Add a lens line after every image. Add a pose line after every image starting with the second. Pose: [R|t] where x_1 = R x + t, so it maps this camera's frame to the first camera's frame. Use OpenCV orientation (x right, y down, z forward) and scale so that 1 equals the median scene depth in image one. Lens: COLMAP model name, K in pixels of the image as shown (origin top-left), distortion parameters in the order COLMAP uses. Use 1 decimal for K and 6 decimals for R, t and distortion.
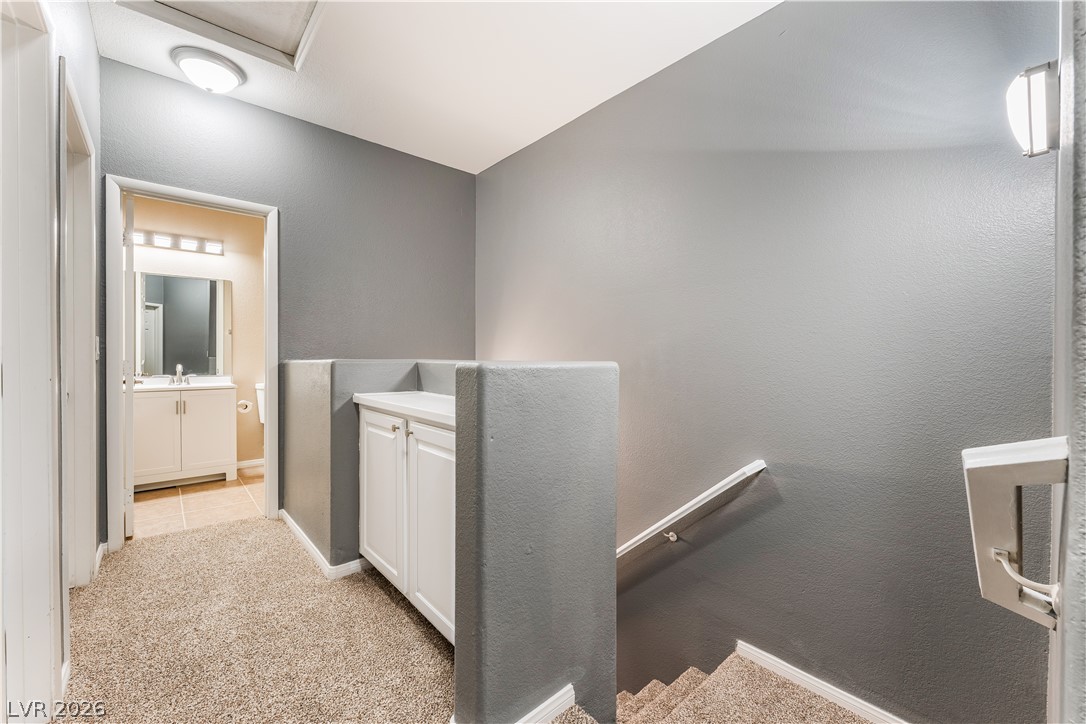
lens RADIAL K [[453.1, 0, 538.8], [0, 453.1, 358.7], [0, 0, 1]] dist [-0.004814, -0.000875]
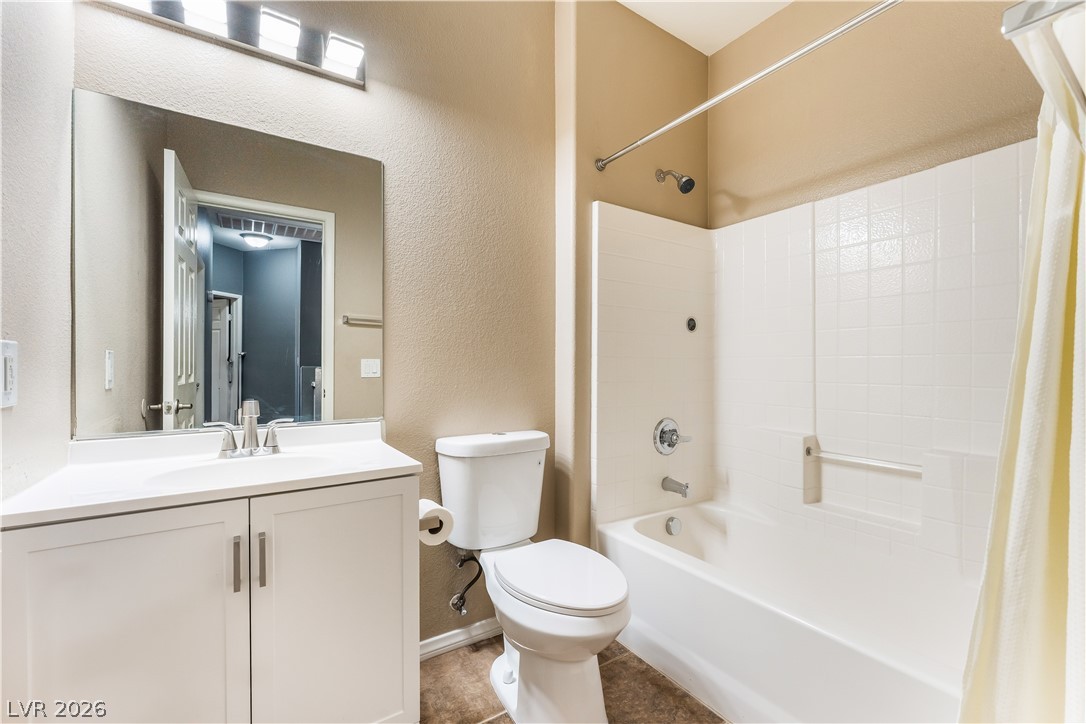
lens RADIAL K [[453.1, 0, 543.6], [0, 453.1, 365.2], [0, 0, 1]] dist [-0.004814, -0.000875]
pose [[0.992881, 0.002362, -0.119084, -0.539816], [-0.002500, 0.999996, -0.001010, -0.008135], [0.119081, 0.001300, 0.992884, 0.692810]]
